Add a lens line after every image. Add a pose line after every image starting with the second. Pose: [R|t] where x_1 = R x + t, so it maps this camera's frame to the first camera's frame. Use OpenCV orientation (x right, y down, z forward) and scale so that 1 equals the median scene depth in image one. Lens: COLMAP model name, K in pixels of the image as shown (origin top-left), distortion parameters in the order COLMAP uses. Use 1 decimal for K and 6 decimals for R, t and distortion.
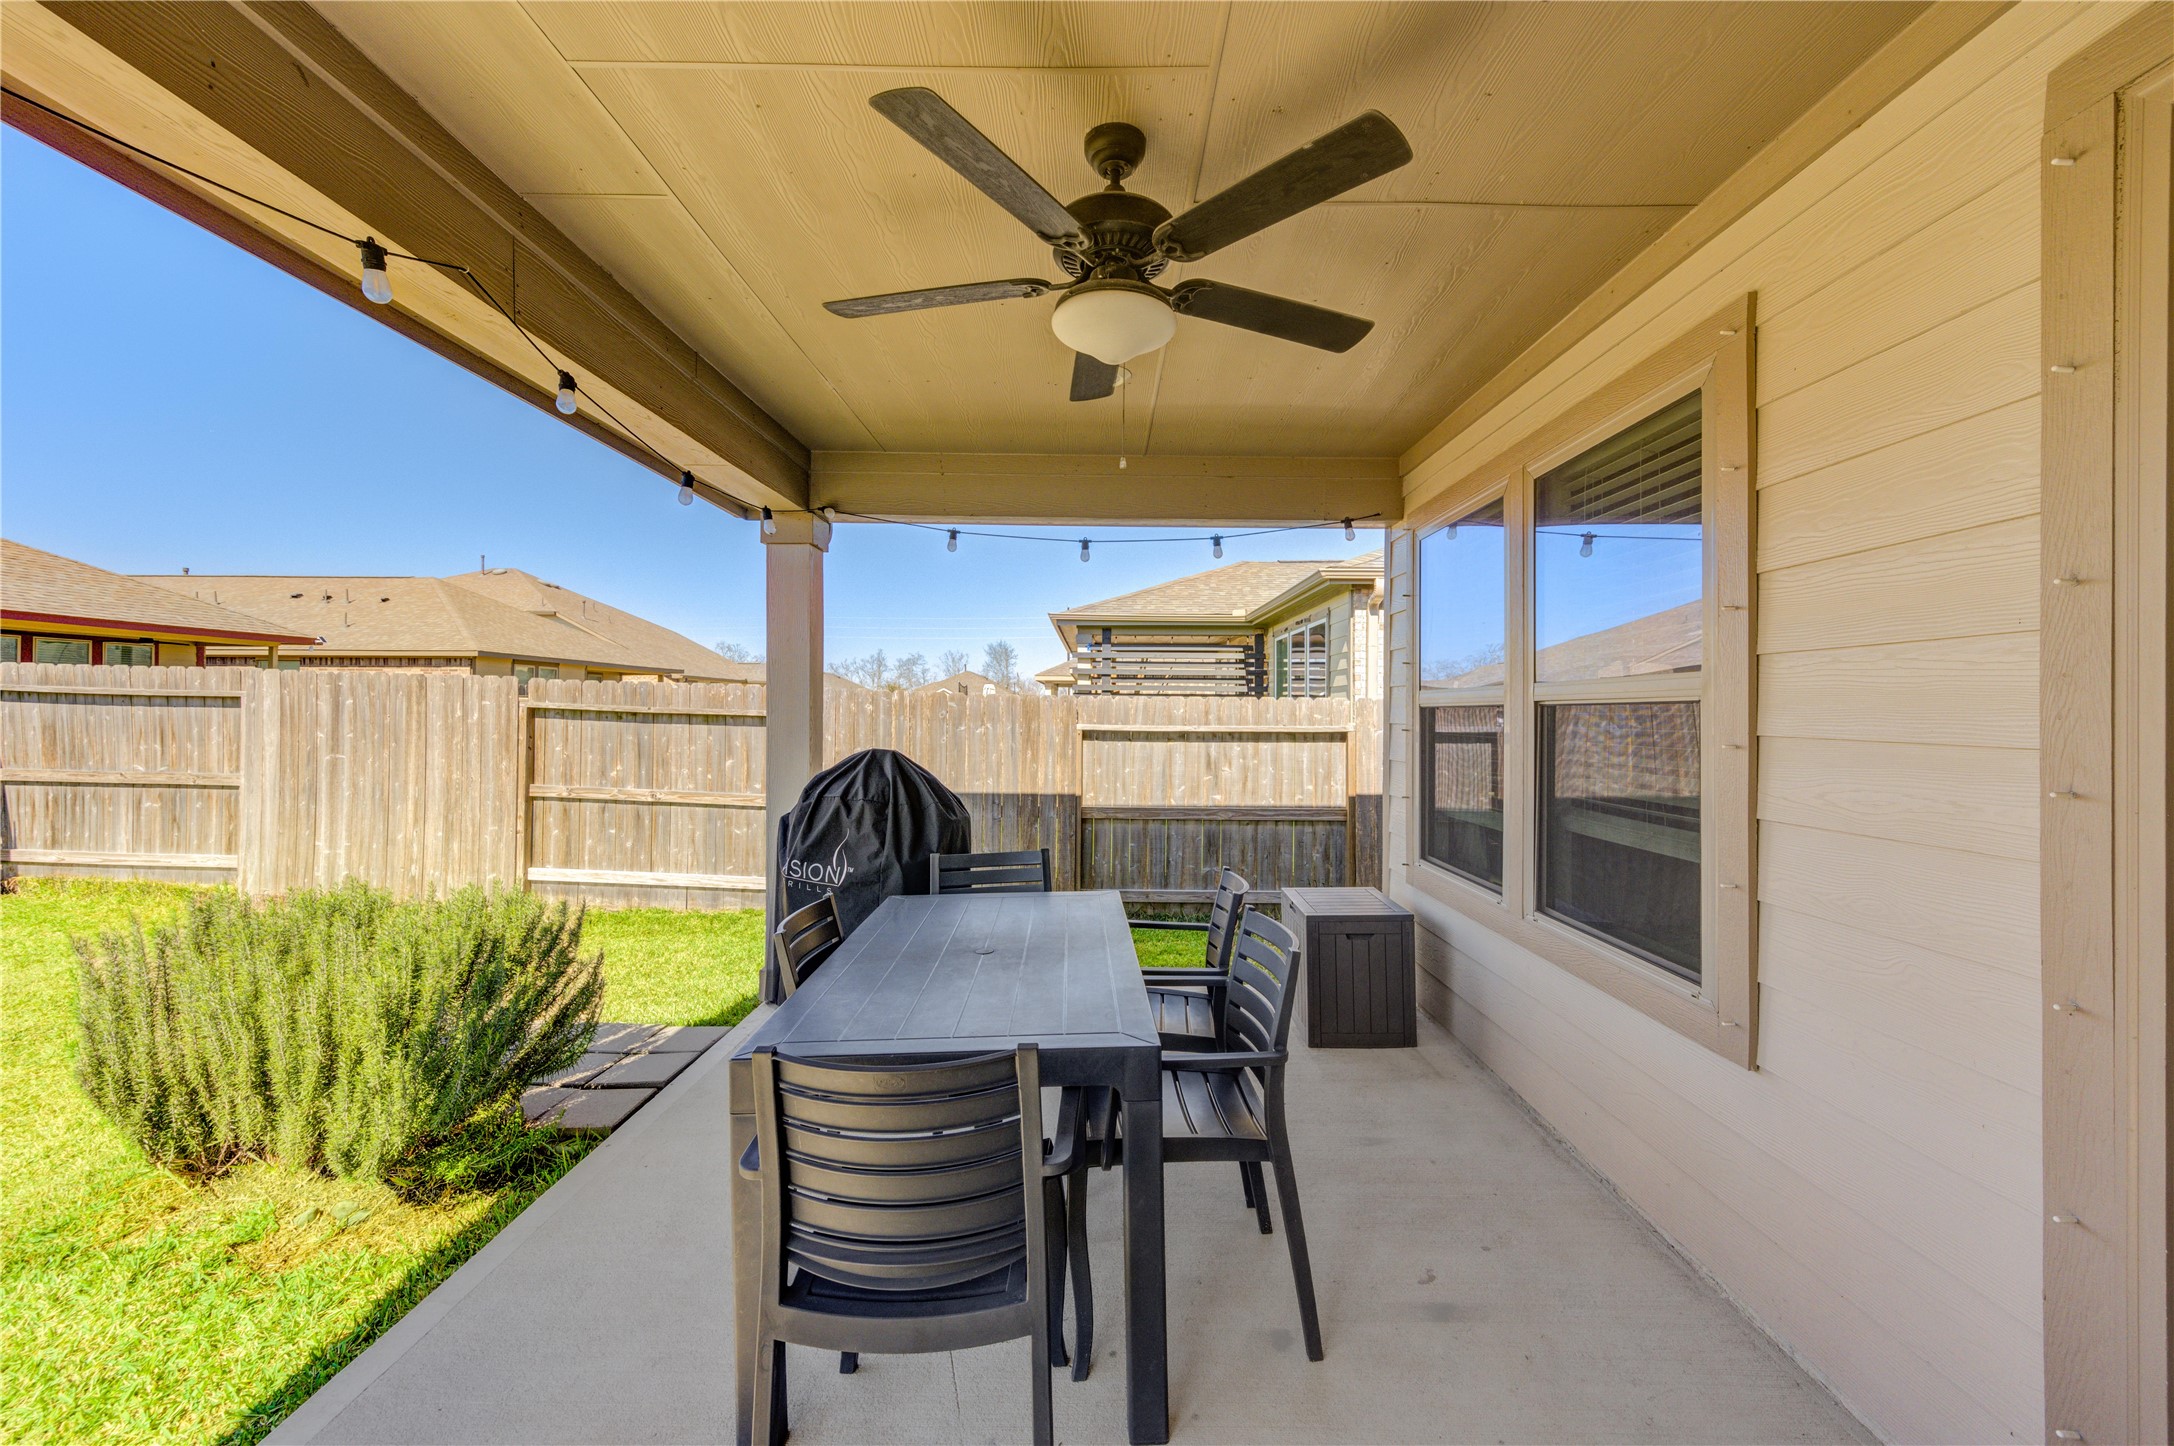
lens RADIAL K [[847.4, 0, 1095.7], [0, 847.4, 728.5], [0, 0, 1]] dist [0.003039, -0.000178]
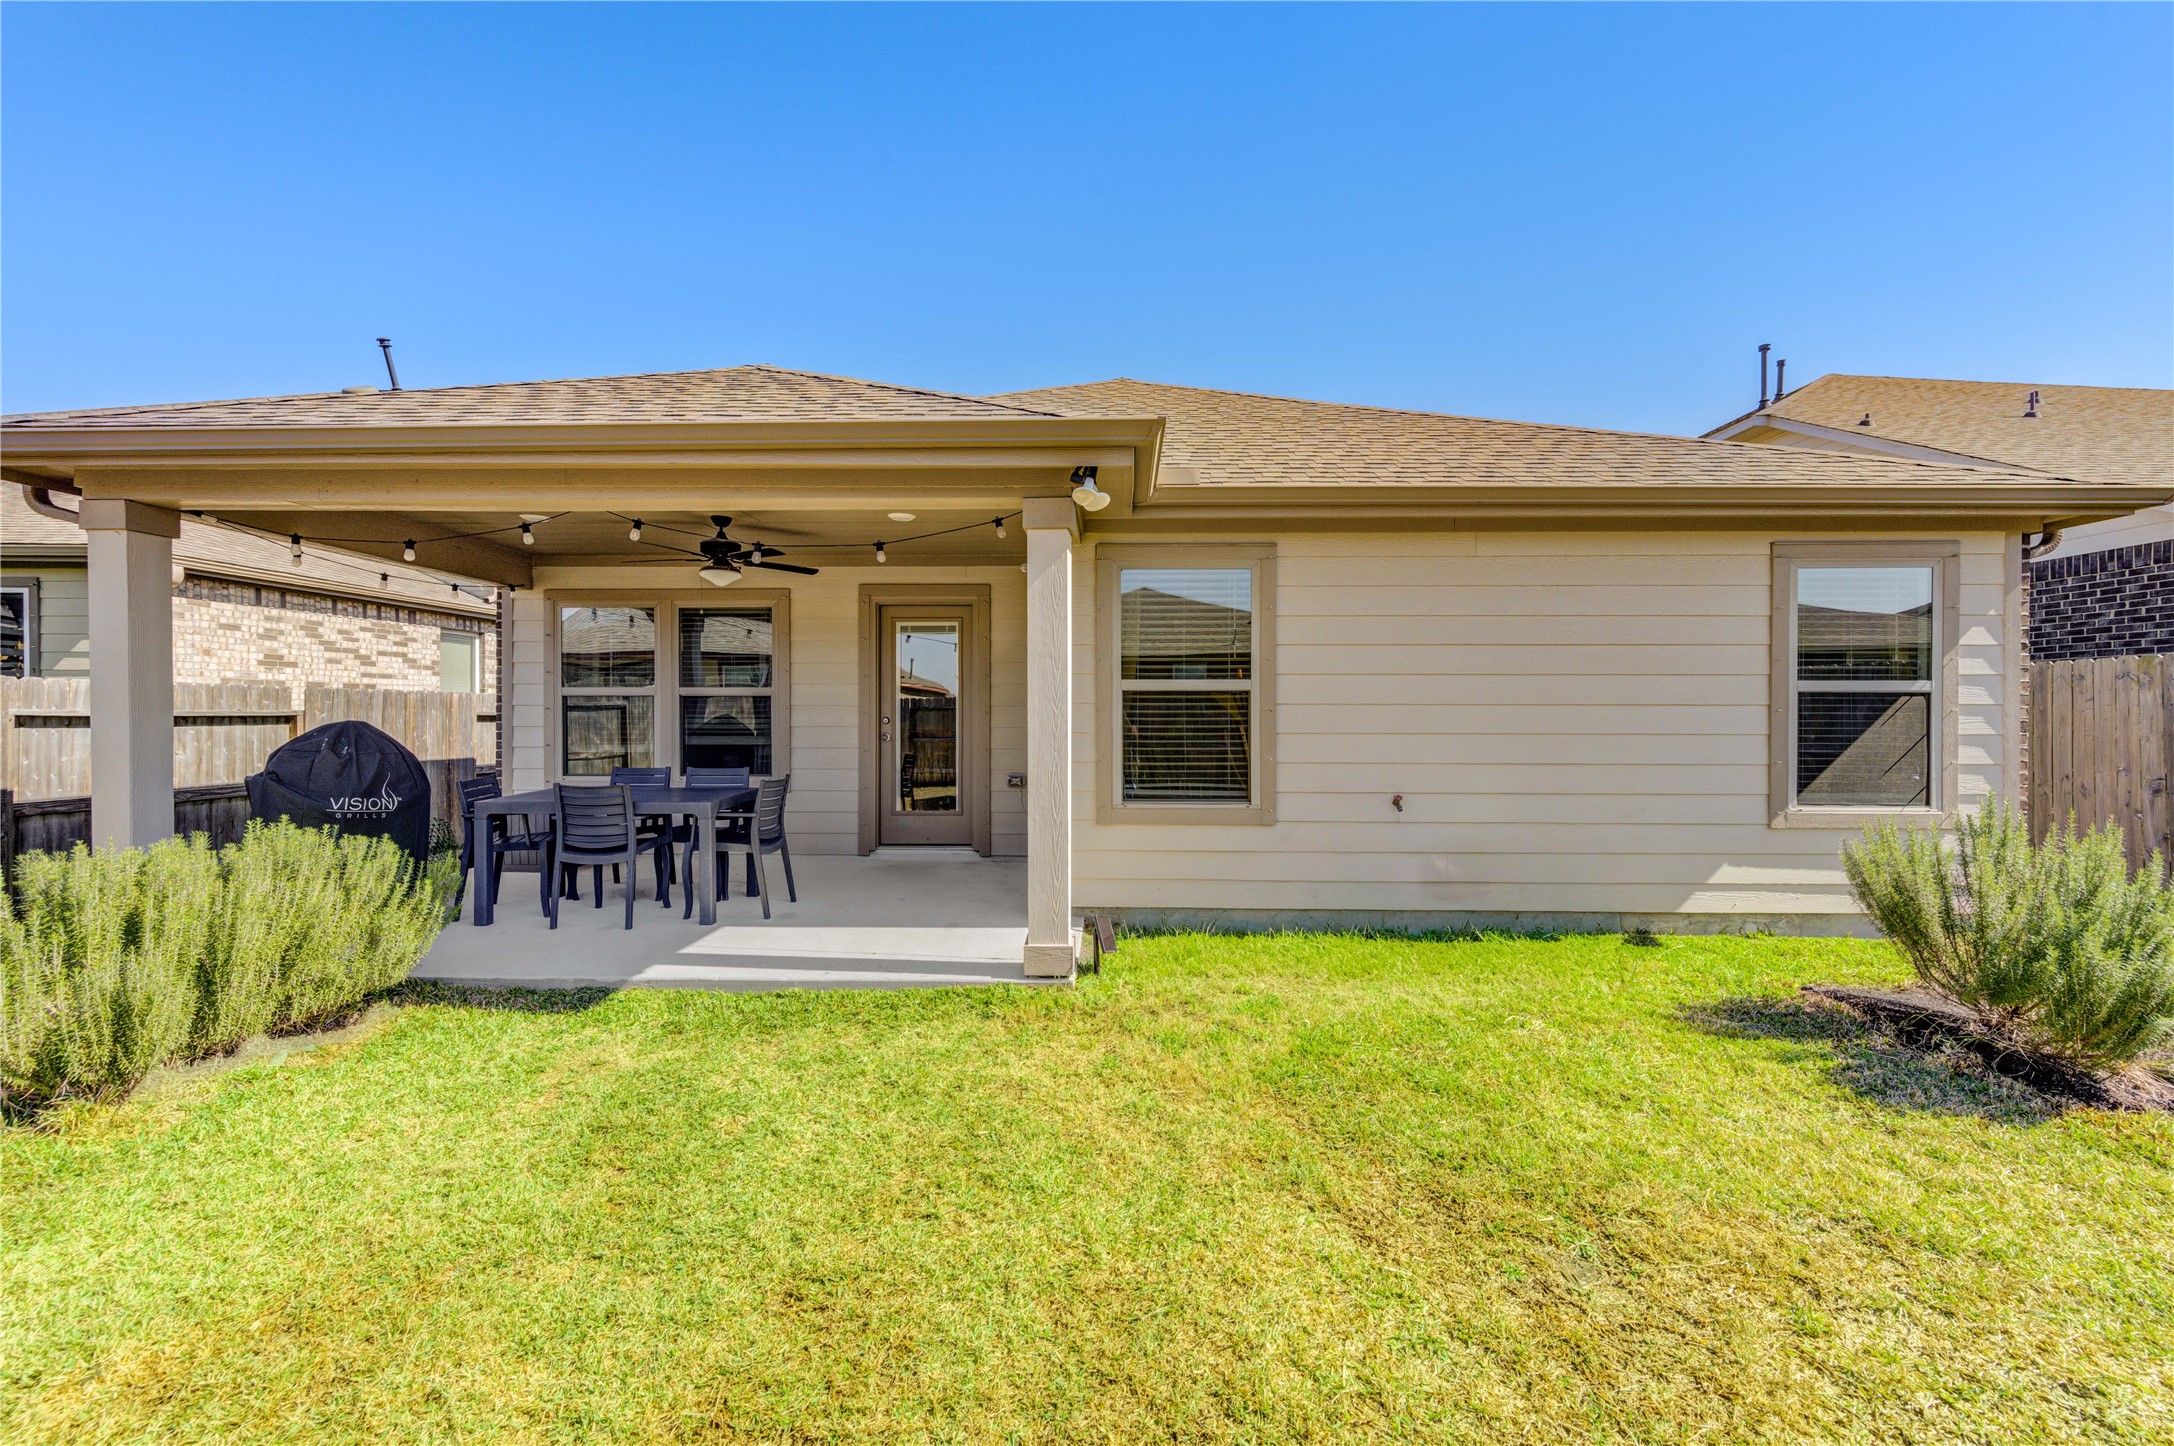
lens RADIAL K [[847.4, 0, 1095.7], [0, 847.4, 728.5], [0, 0, 1]] dist [0.003039, -0.000178]
pose [[0.018442, -0.024968, 0.999518, -0.897029], [0.016727, 0.999556, 0.024660, 0.012862], [-0.999690, 0.016265, 0.018851, -0.134720]]
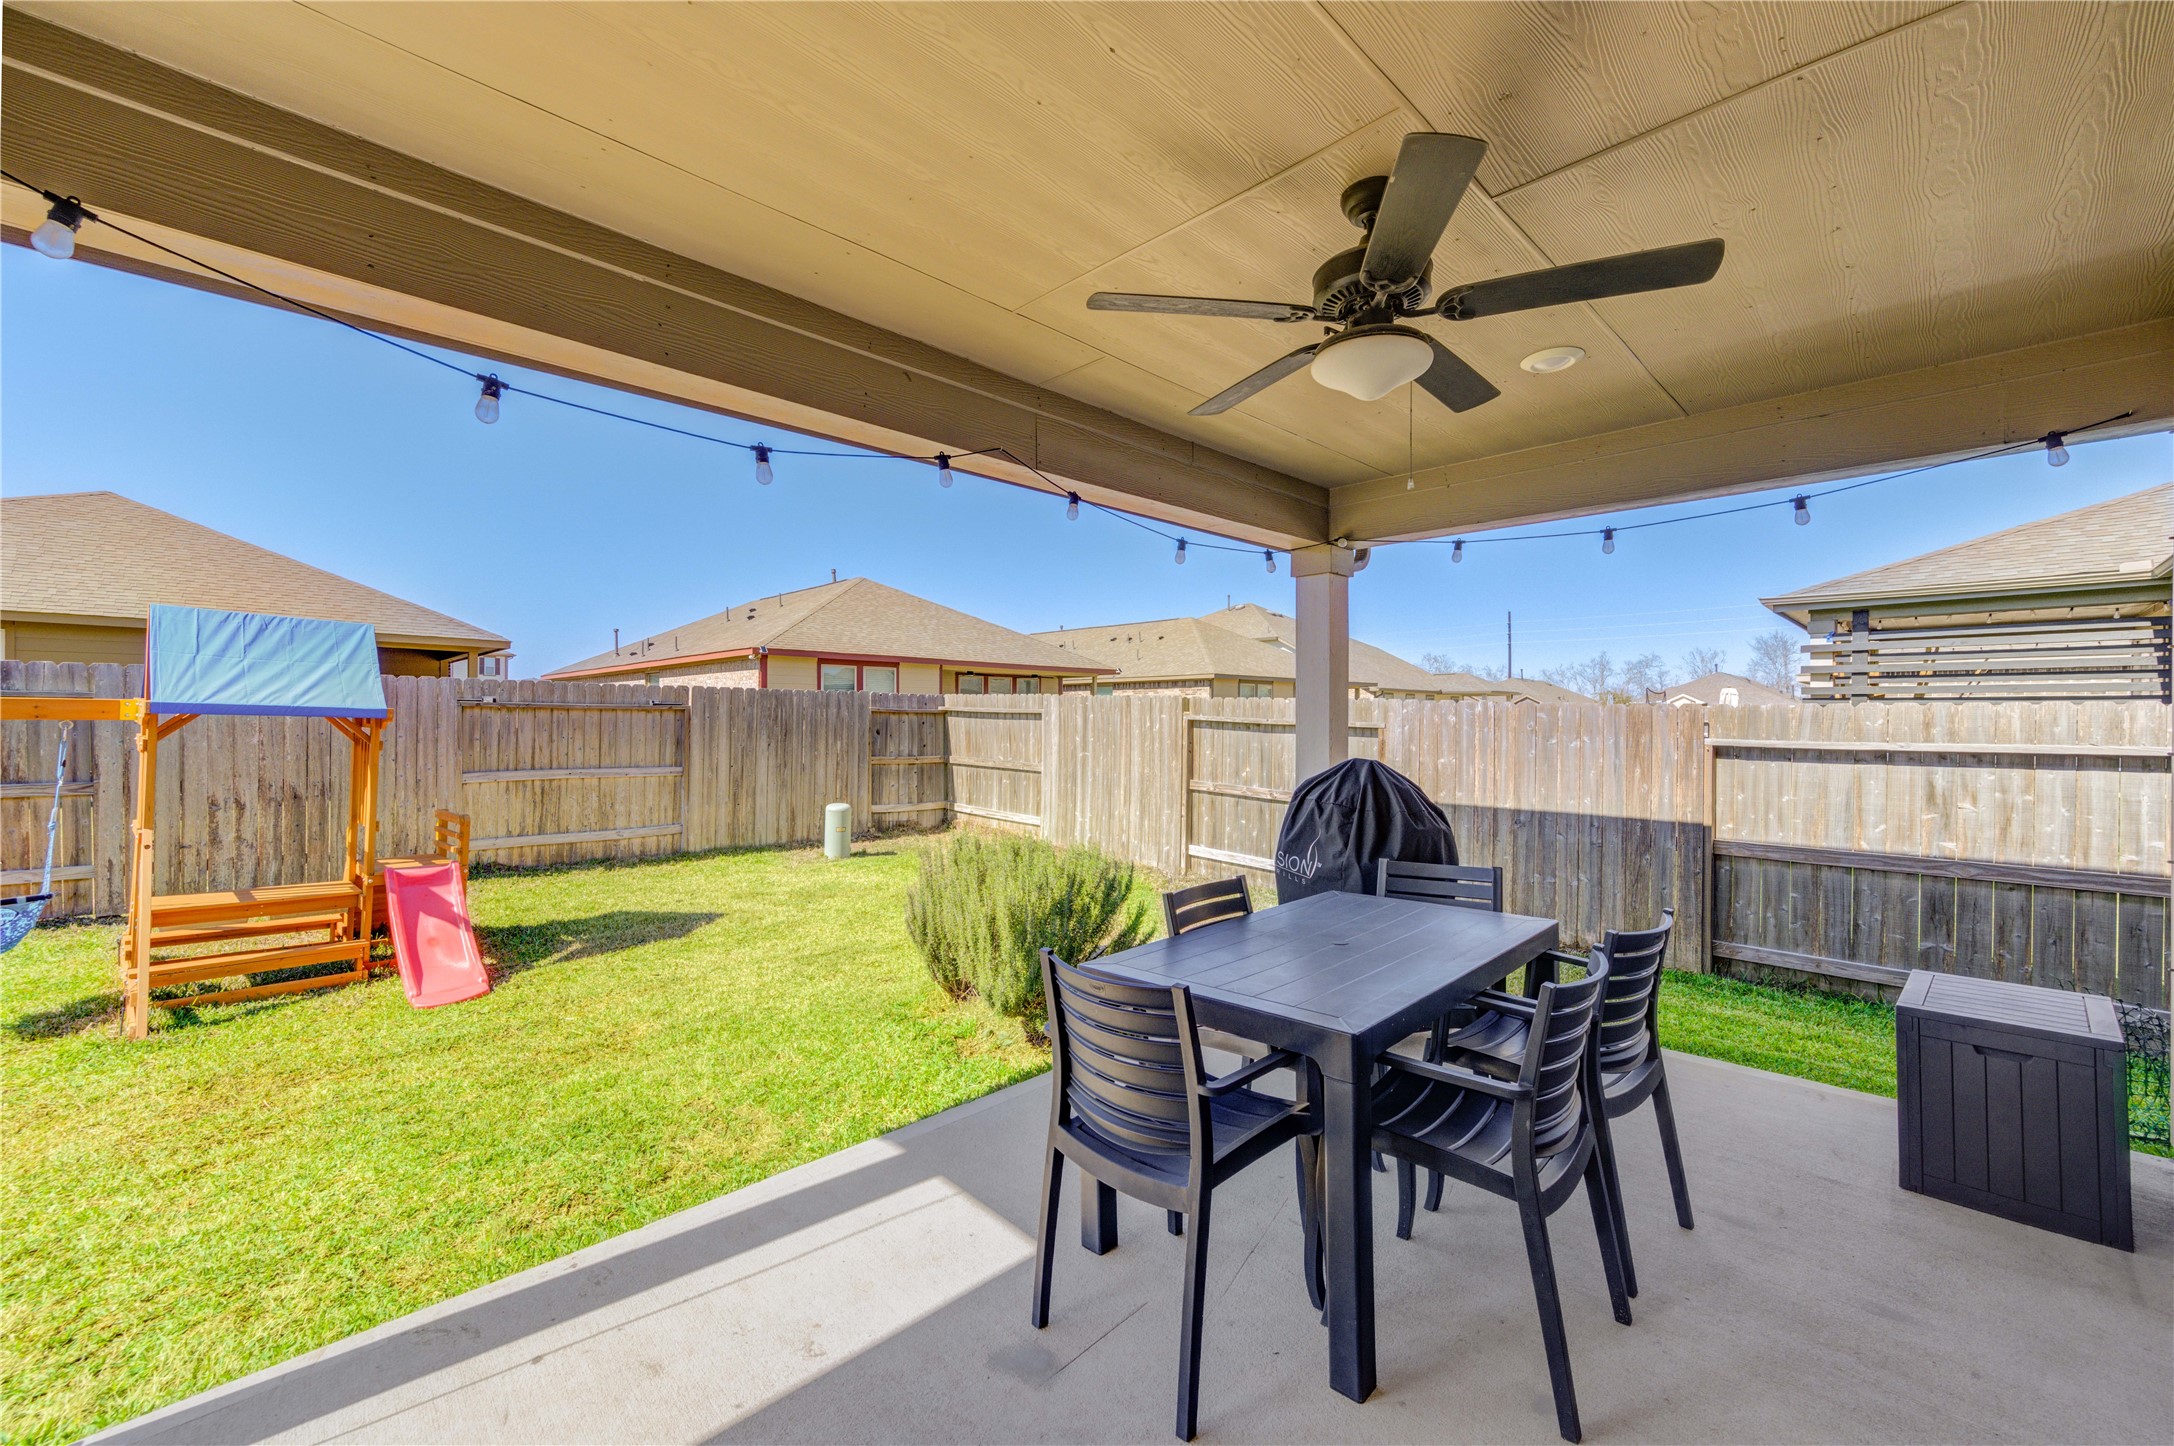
lens RADIAL K [[861.6, 0, 1112.9], [0, 861.6, 747.9], [0, 0, 1]] dist [0.003422, -0.000127]
pose [[0.706806, 0.021122, -0.707092, 0.167434], [-0.013932, 0.999776, 0.015939, -0.001345], [0.707270, -0.001415, 0.706942, 0.000724]]
